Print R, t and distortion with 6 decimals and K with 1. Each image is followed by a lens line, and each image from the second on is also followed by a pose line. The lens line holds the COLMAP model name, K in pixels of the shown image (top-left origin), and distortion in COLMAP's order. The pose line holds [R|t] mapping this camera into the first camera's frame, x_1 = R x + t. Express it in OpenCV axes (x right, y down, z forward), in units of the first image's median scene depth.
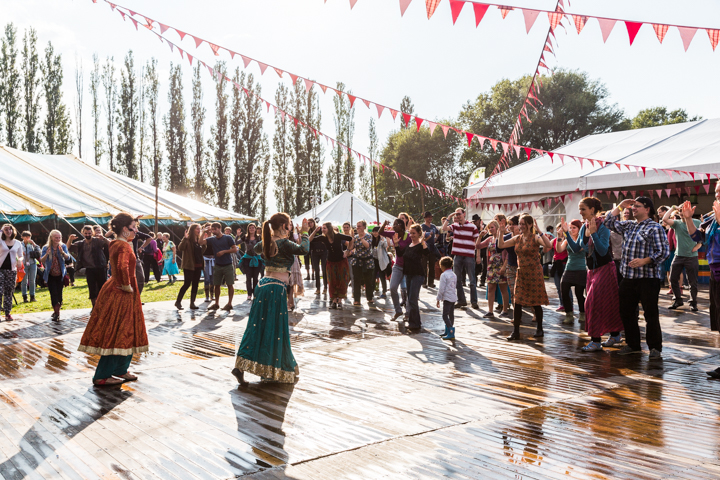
lens RADIAL K [[840.8, 0, 360.4], [0, 840.8, 247.4], [0, 0, 1]] dist [0.032863, 0.000000]
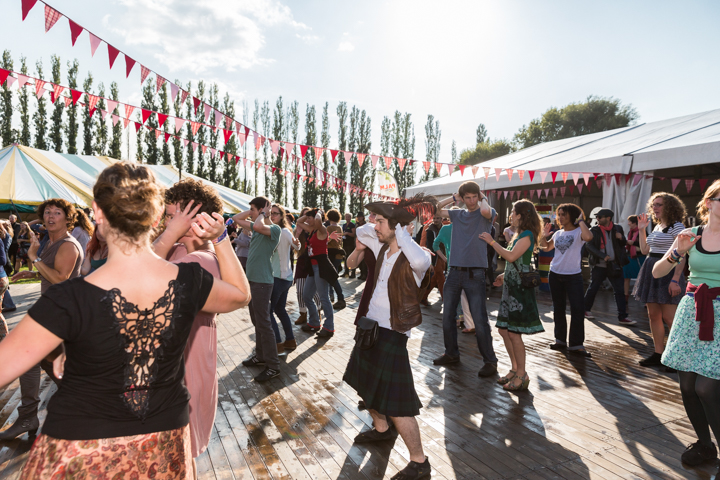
lens RADIAL K [[539.5, 0, 378.8], [0, 539.5, 232.3], [0, 0, 1]] dist [0.016146, -0.015404]
pose [[0.967079, 0.024700, -0.253276, 0.127438], [-0.024613, 0.999691, 0.003514, -0.007076], [0.253285, 0.002836, 0.967388, 0.139805]]
